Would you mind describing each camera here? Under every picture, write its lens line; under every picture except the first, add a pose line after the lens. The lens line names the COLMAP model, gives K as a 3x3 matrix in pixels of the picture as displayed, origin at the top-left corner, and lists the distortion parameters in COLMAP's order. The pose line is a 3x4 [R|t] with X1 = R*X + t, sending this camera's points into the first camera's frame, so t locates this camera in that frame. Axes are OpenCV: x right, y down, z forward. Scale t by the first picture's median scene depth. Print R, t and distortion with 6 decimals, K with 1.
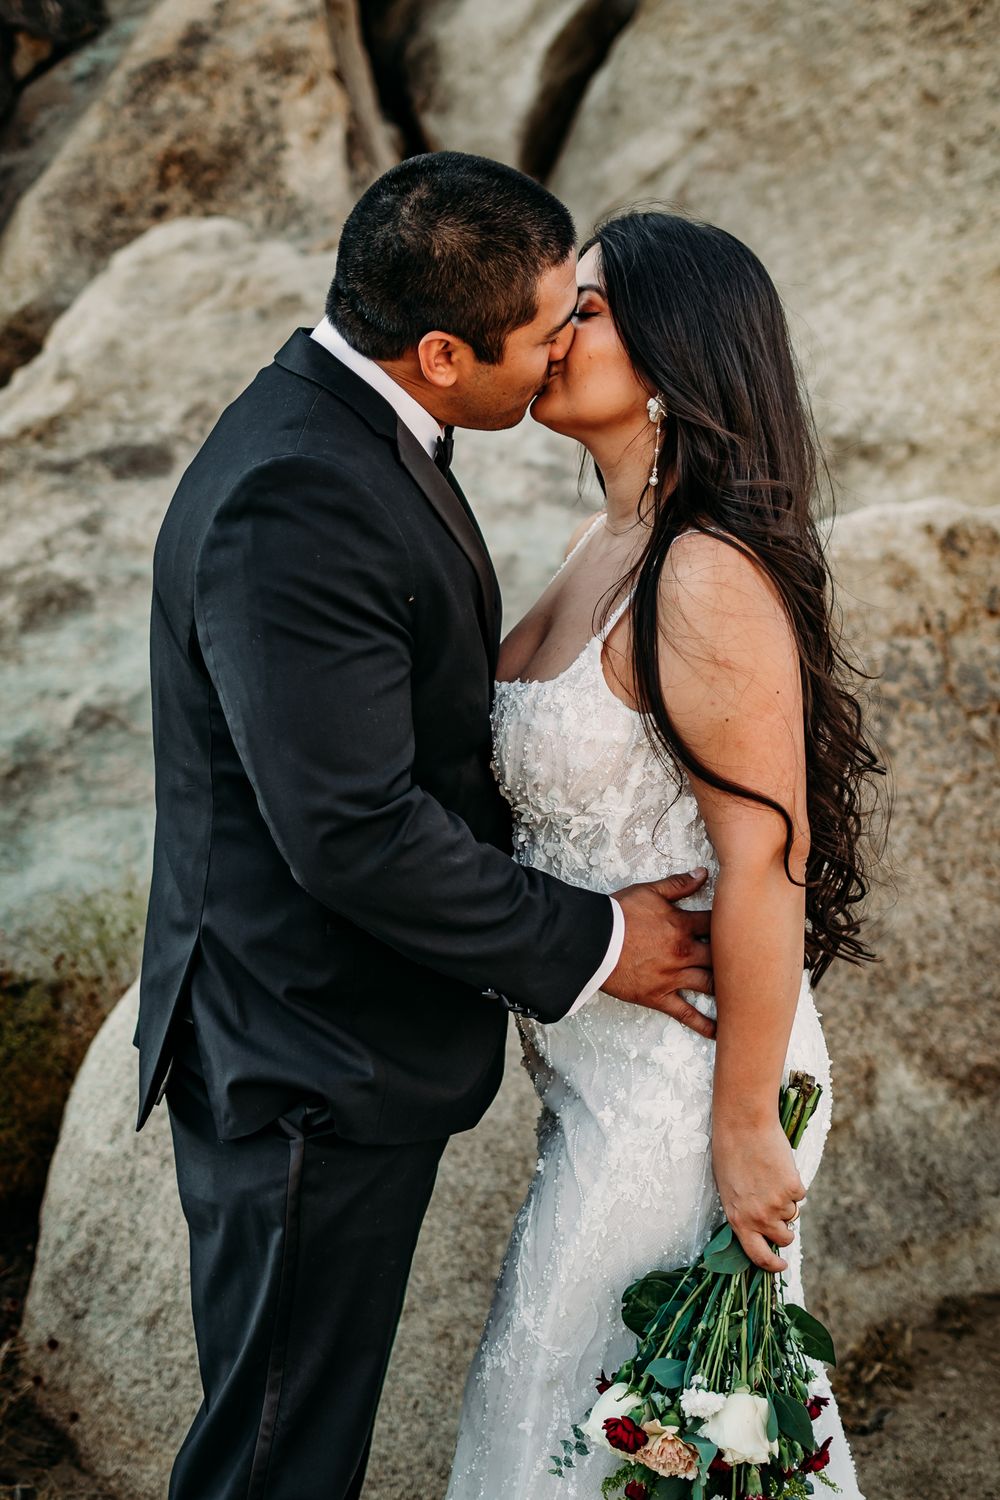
lens RADIAL K [[2224.7, 0, 522.0], [0, 2224.7, 754.9], [0, 0, 1]] dist [-0.001425, 0.016087]
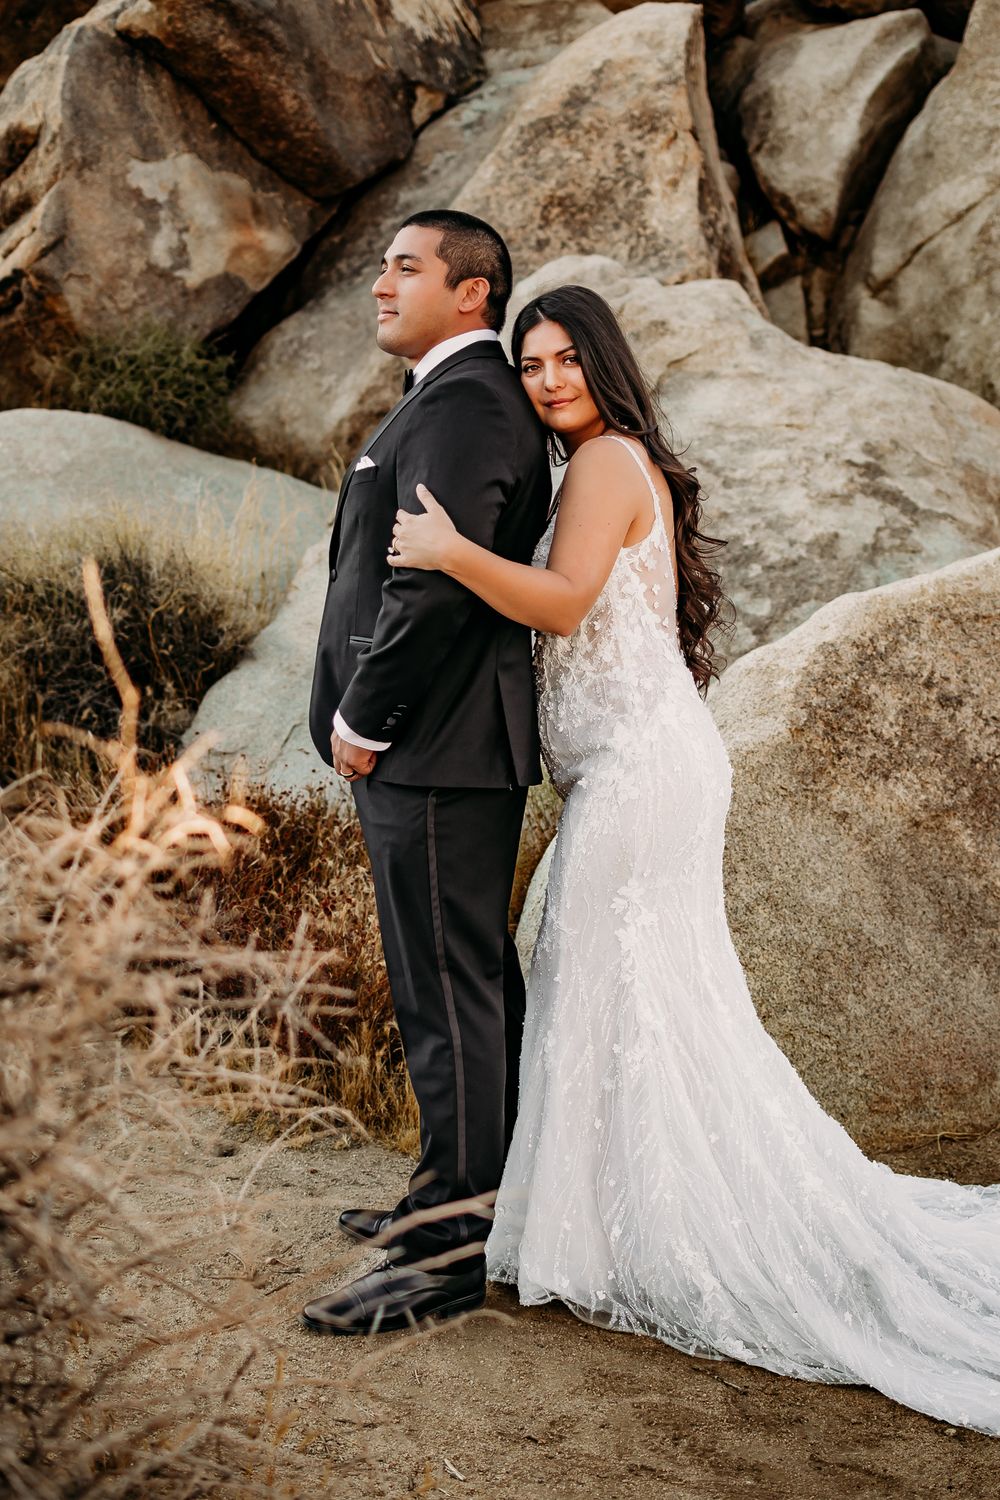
lens RADIAL K [[2224.7, 0, 522.0], [0, 2224.7, 754.9], [0, 0, 1]] dist [-0.001425, 0.016087]
pose [[0.991455, 0.043776, -0.122883, -0.013806], [-0.043791, 0.999037, 0.002585, 0.027786], [0.122878, 0.002818, 0.992418, -0.191416]]
